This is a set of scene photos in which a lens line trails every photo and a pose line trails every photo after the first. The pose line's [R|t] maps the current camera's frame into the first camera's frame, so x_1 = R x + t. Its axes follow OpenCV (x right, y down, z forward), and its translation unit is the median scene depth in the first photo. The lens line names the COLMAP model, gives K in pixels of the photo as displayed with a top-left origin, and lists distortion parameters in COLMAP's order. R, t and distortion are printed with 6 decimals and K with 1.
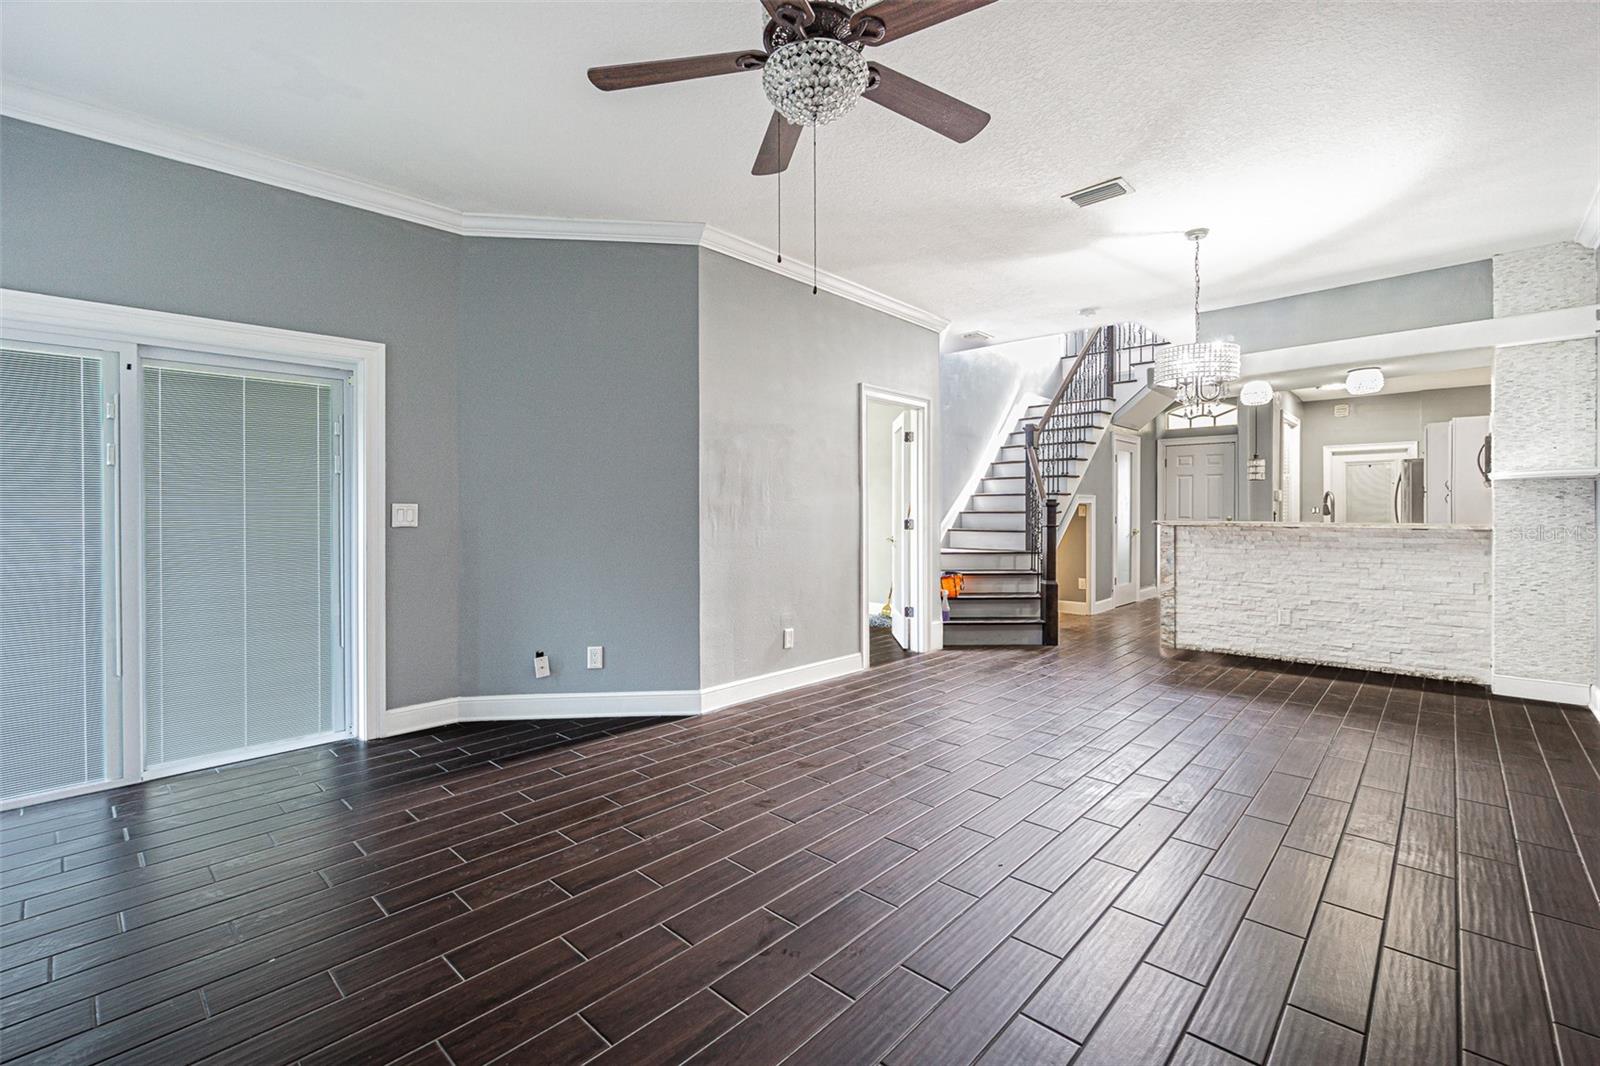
lens RADIAL K [[701.8, 0, 798.2], [0, 701.8, 498.0], [0, 0, 1]] dist [-0.000268, 0.000353]
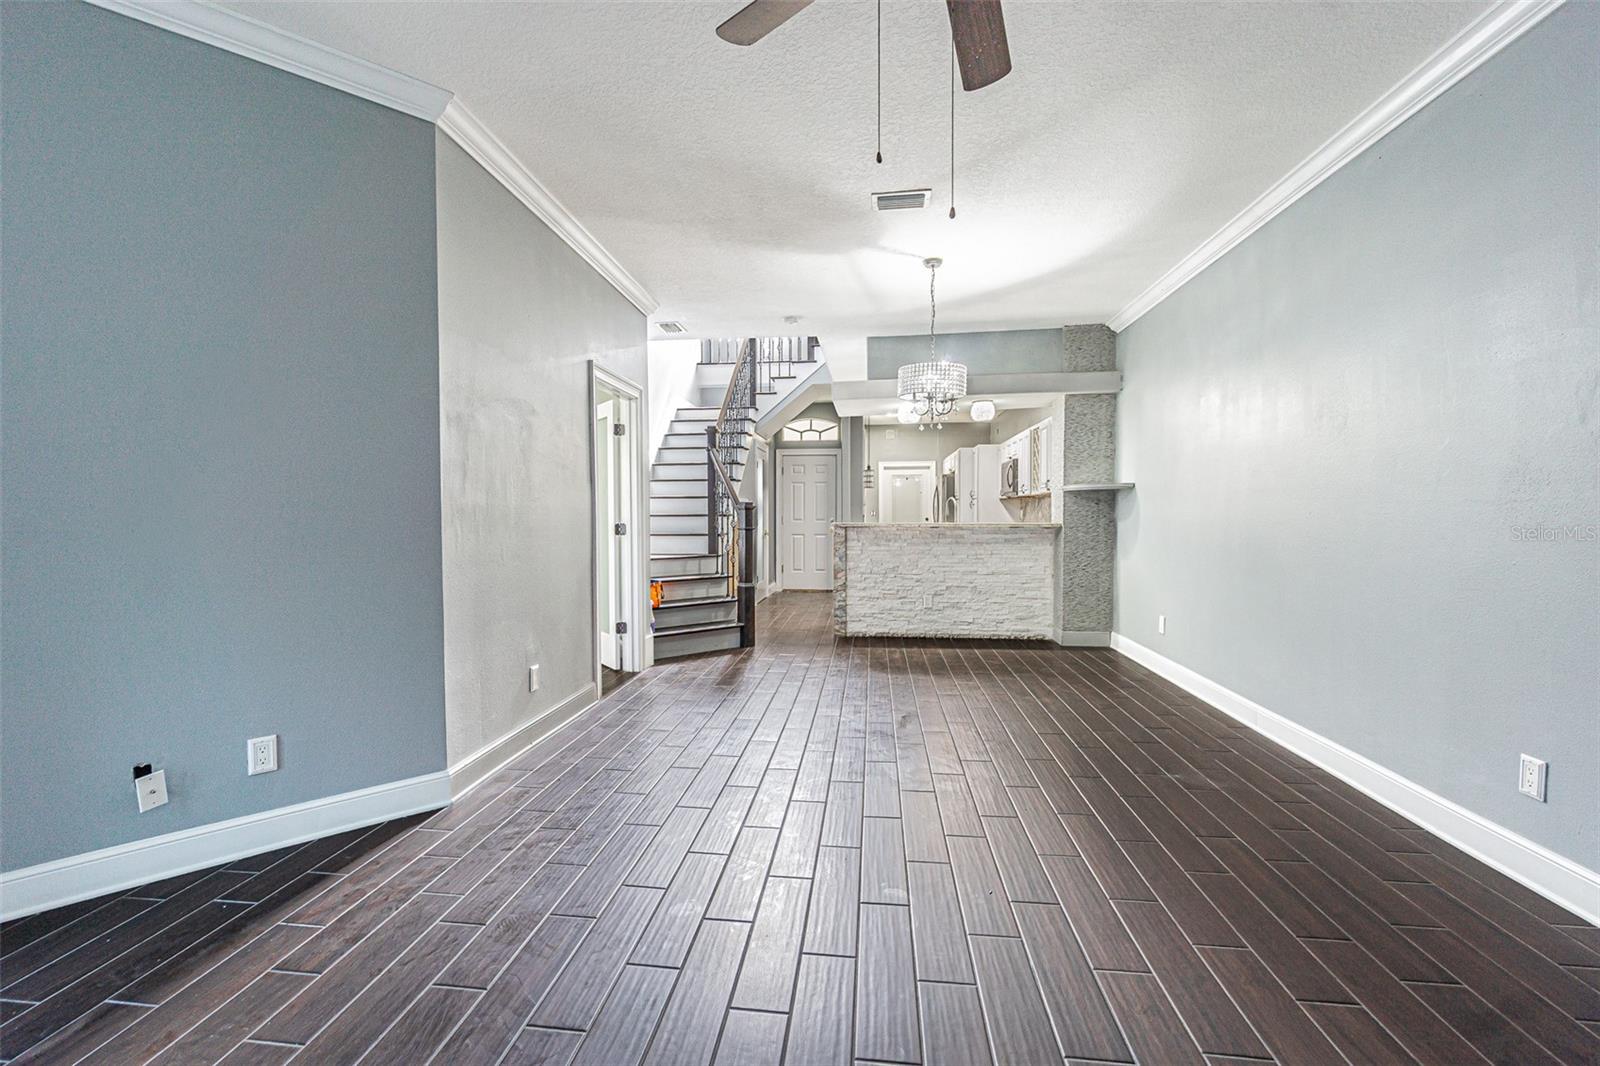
lens RADIAL K [[692.8, 0, 795.4], [0, 692.8, 522.5], [0, 0, 1]] dist [-0.005493, 0.000306]
pose [[0.806556, -0.008844, 0.591092, -0.184481], [-0.008882, 0.999594, 0.027076, 0.003748], [-0.591091, -0.027089, 0.806150, 0.171500]]
